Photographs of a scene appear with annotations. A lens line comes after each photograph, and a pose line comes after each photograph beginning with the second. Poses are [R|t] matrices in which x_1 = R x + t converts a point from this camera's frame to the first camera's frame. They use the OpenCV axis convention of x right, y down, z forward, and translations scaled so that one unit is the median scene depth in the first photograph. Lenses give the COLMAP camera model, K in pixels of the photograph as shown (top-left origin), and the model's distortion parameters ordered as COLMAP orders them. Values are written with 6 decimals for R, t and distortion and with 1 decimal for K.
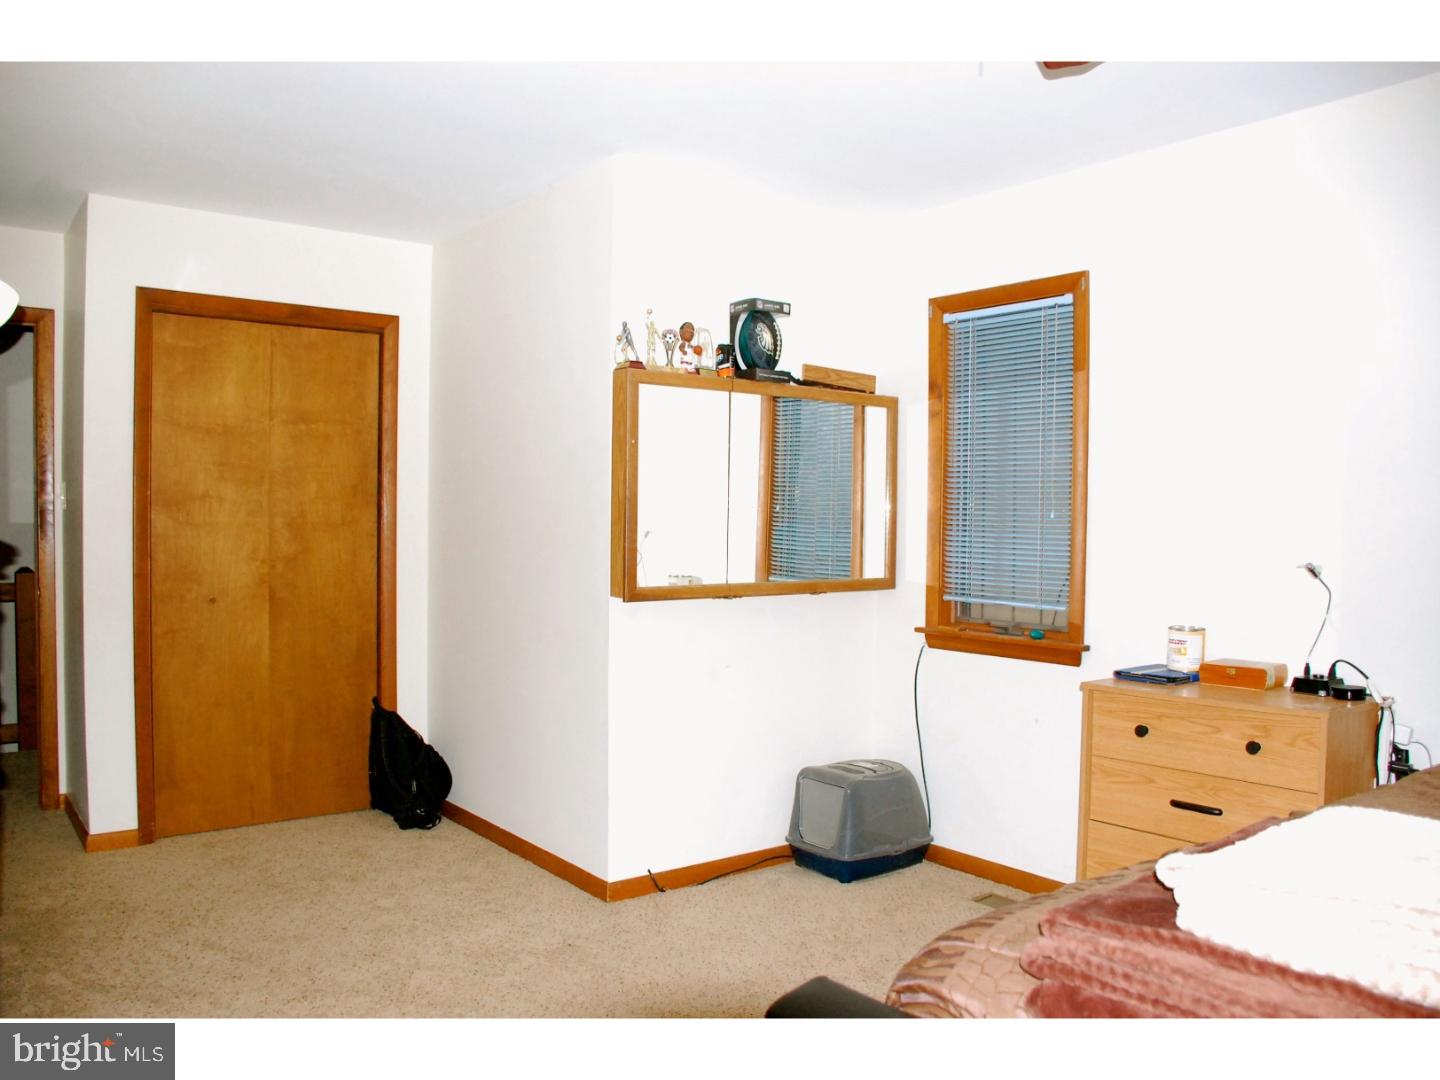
lens RADIAL K [[1159.5, 0, 720.8], [0, 1159.5, 537.6], [0, 0, 1]] dist [-0.128658, 0.094963]
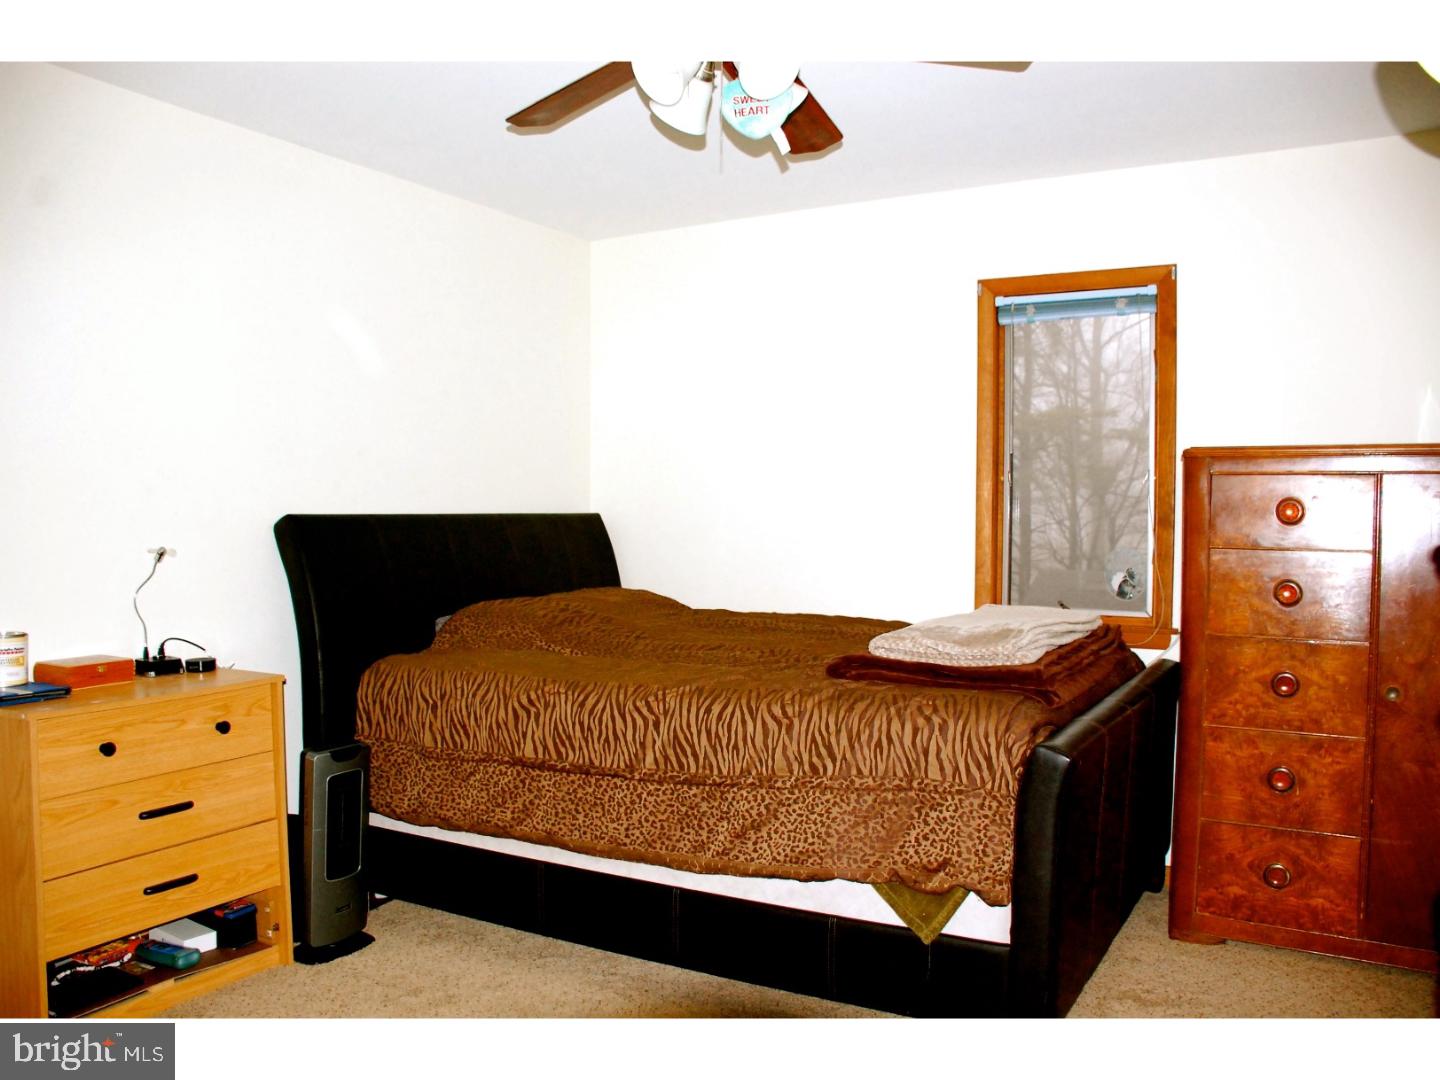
lens RADIAL K [[1159.5, 0, 720.6], [0, 1159.5, 541.5], [0, 0, 1]] dist [-0.128658, 0.094963]
pose [[-0.377445, -0.032314, 0.925468, -0.610650], [0.009896, 0.999193, 0.038924, -0.017051], [-0.925979, 0.023850, -0.376821, 0.914407]]
